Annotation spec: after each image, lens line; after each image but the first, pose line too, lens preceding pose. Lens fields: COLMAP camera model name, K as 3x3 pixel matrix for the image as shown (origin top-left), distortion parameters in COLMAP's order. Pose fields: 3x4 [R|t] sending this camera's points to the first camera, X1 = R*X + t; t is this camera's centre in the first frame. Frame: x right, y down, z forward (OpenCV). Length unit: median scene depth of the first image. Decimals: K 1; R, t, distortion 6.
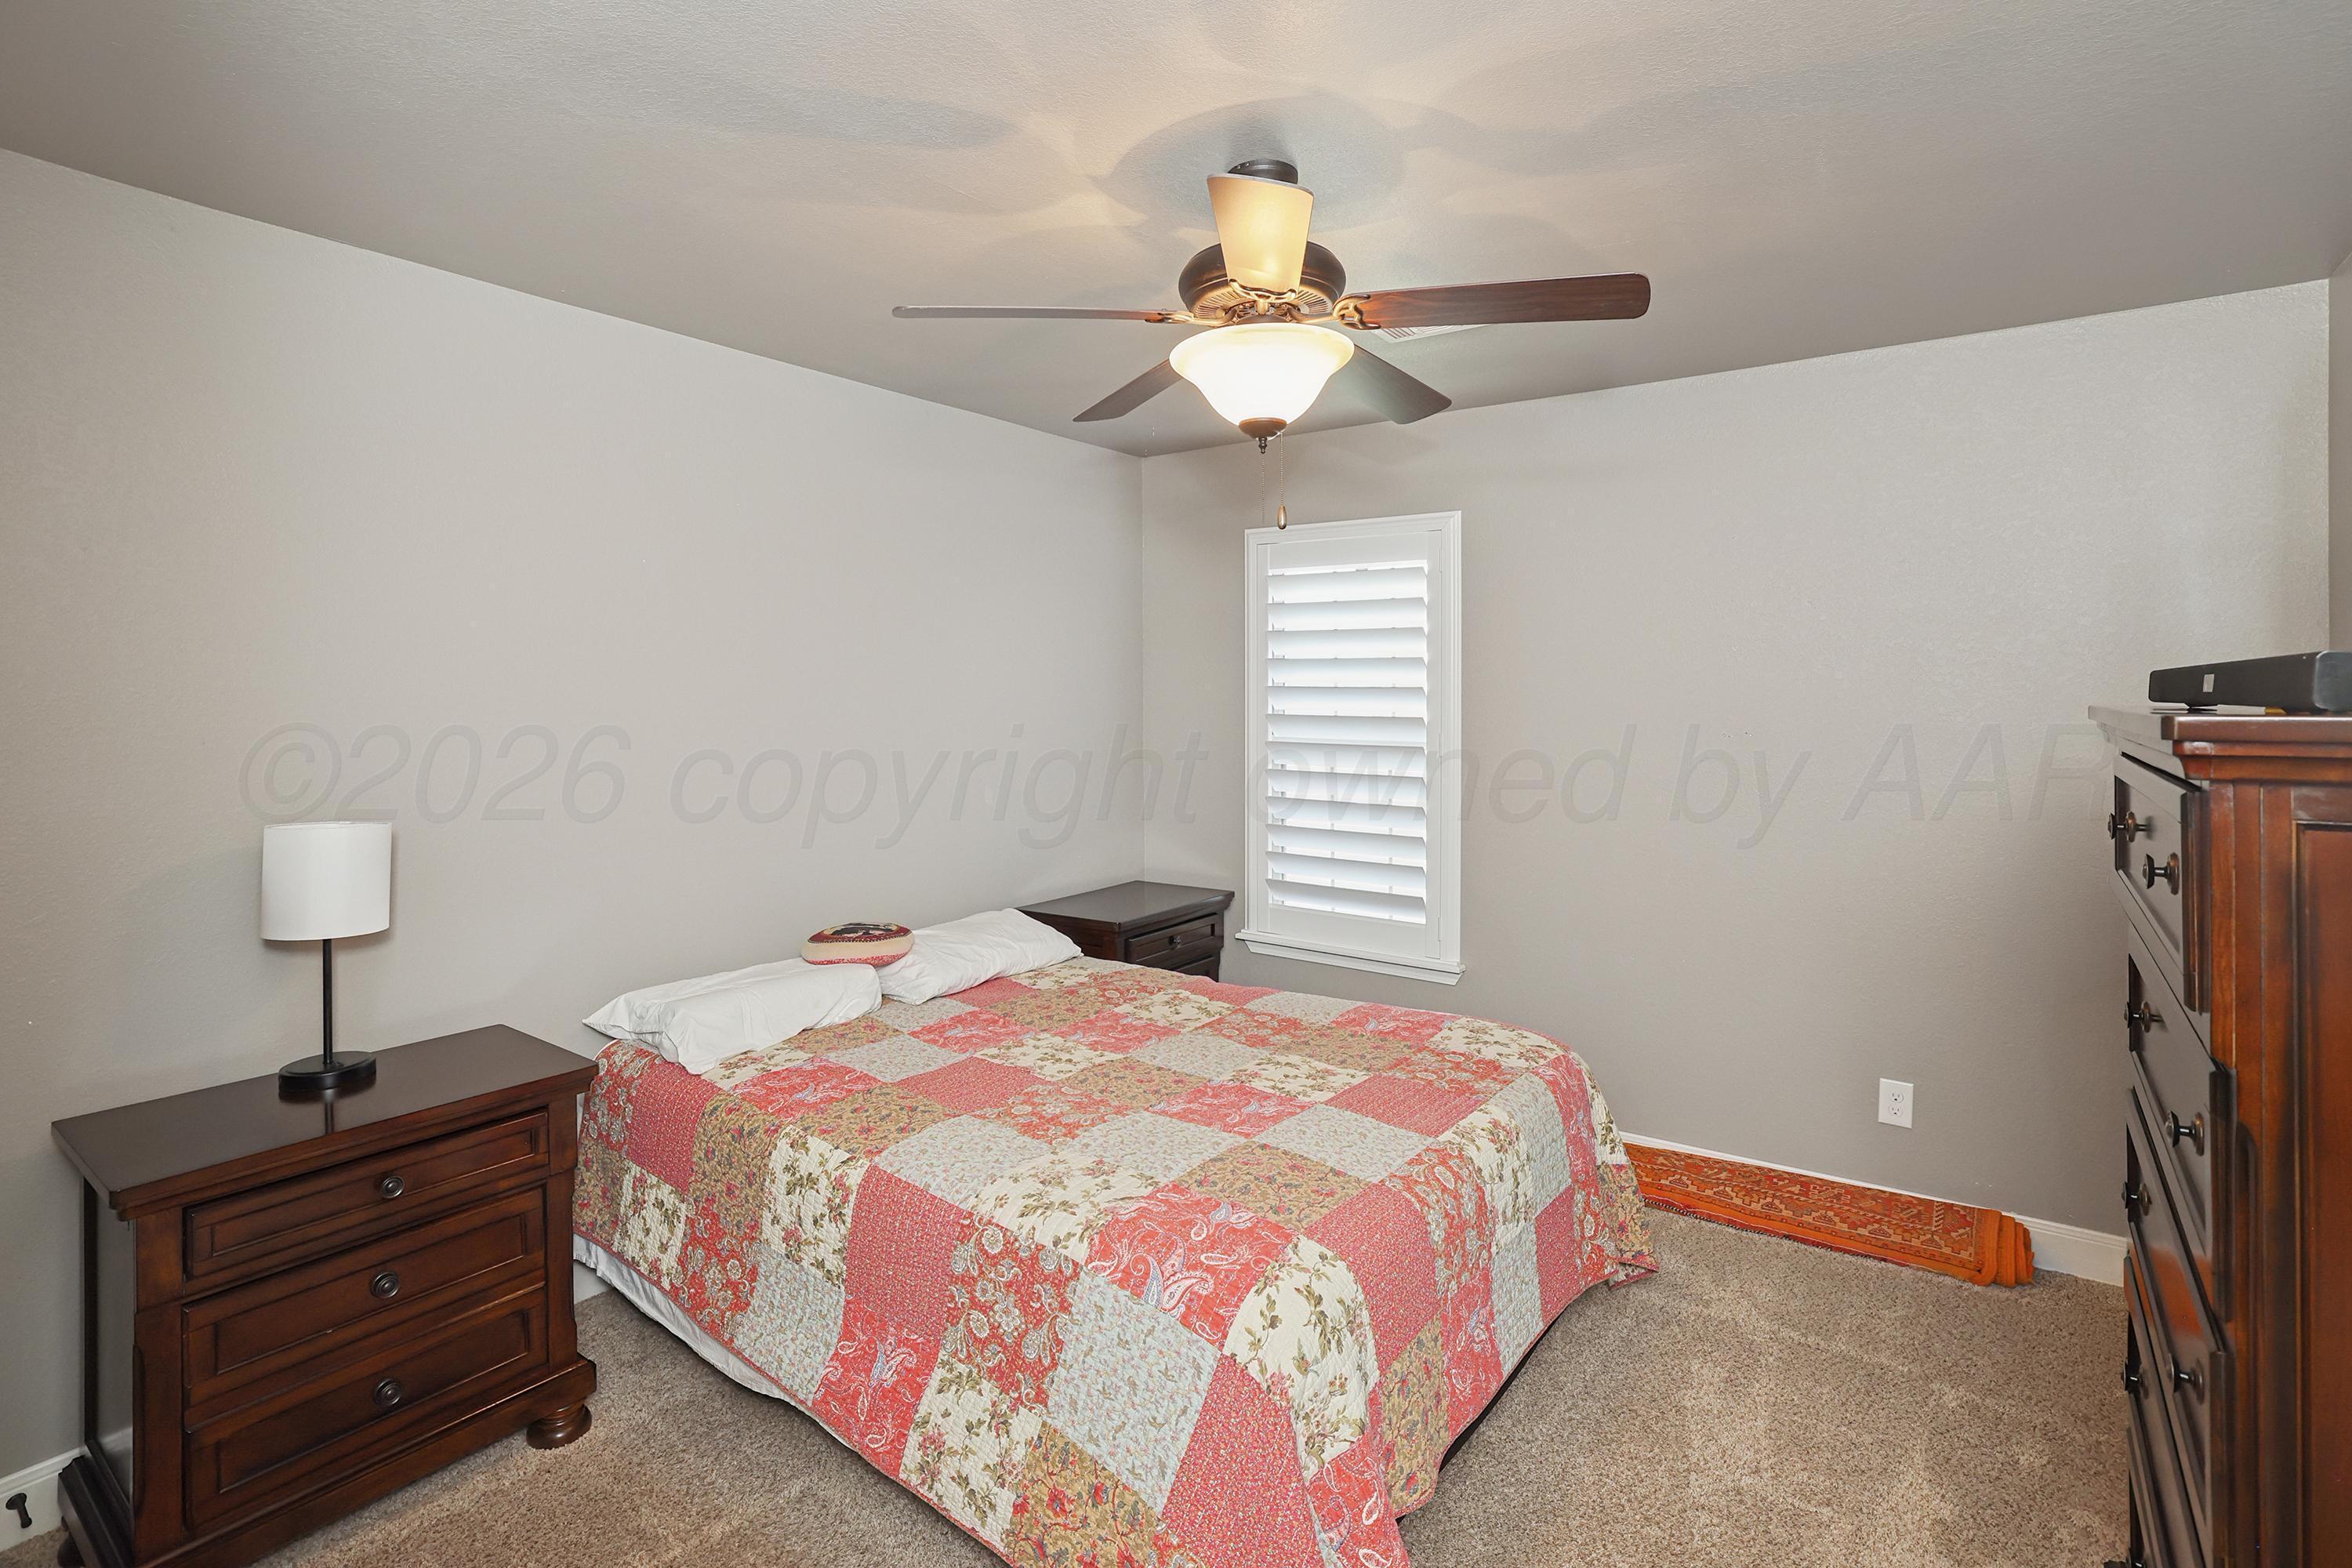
lens RADIAL K [[1114.2, 0, 1177.9], [0, 1114.2, 685.1], [0, 0, 1]] dist [-0.000206, 0.000002]
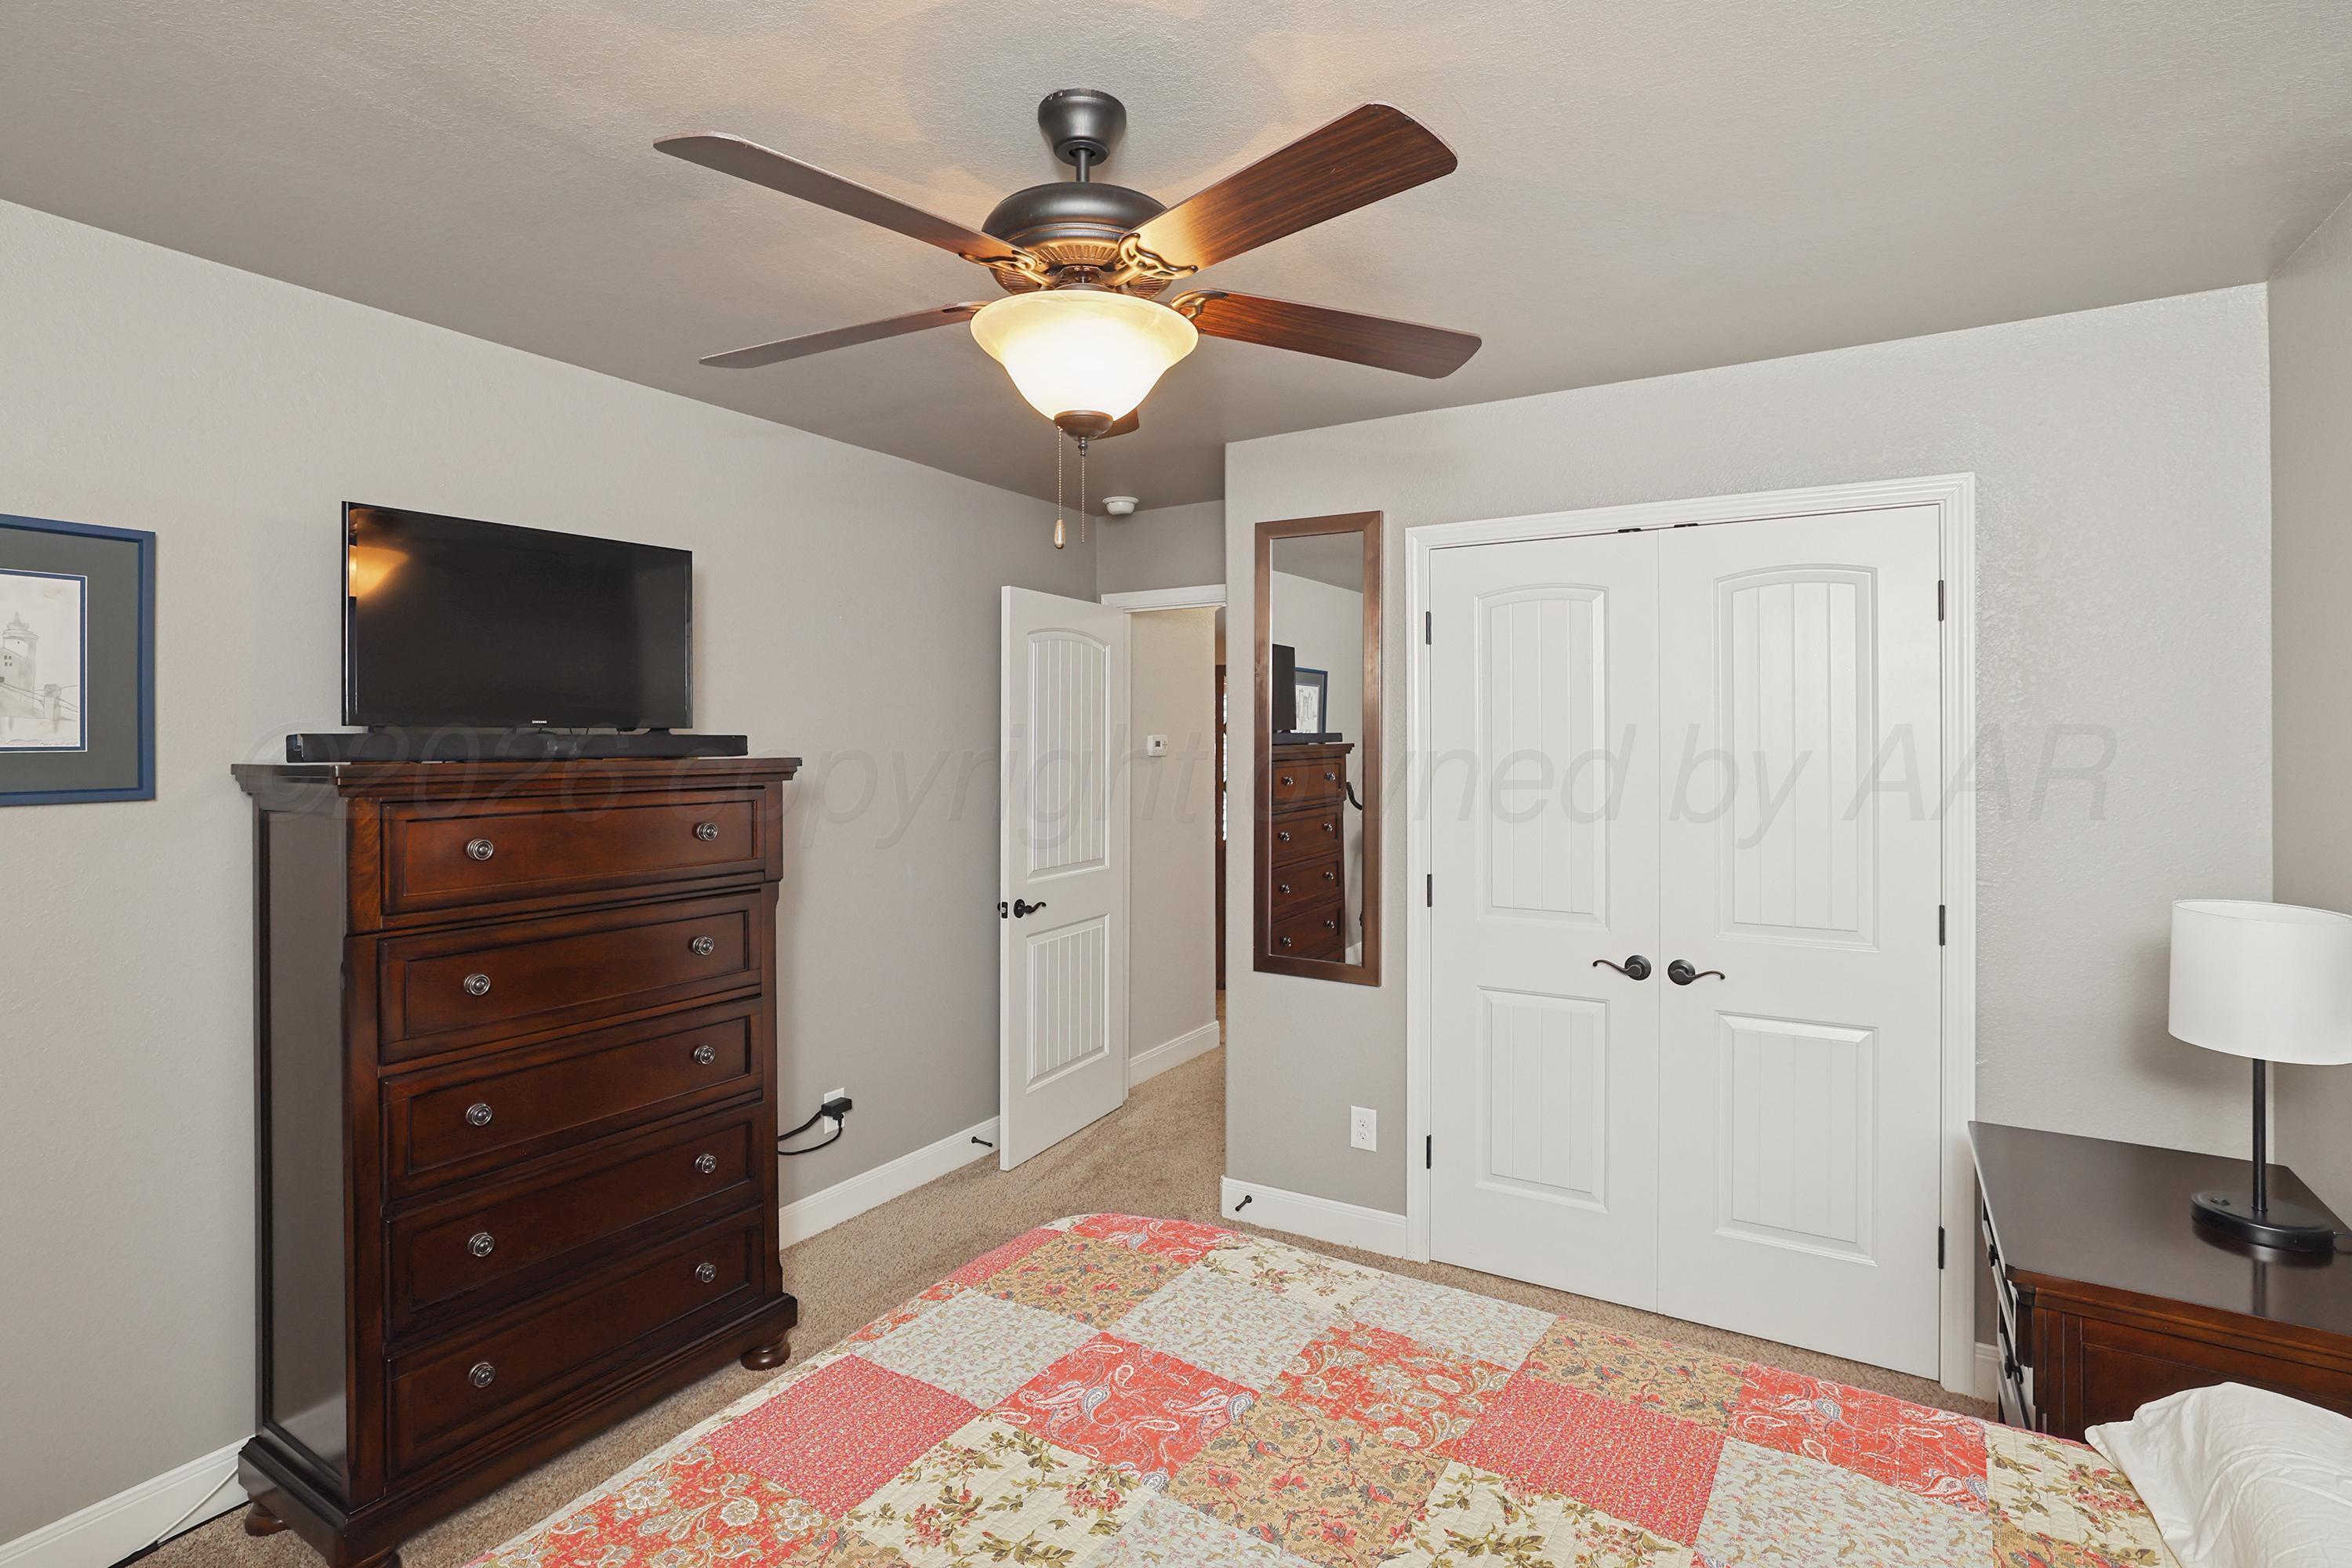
lens RADIAL K [[1131.1, 0, 1181.0], [0, 1131.1, 747.4], [0, 0, 1]] dist [-0.000897, 0.022528]
pose [[-0.995890, 0.002154, -0.090547, 0.080787], [0.002509, 0.999990, -0.003803, 0.006760], [0.090538, -0.004014, -0.995885, 1.785672]]
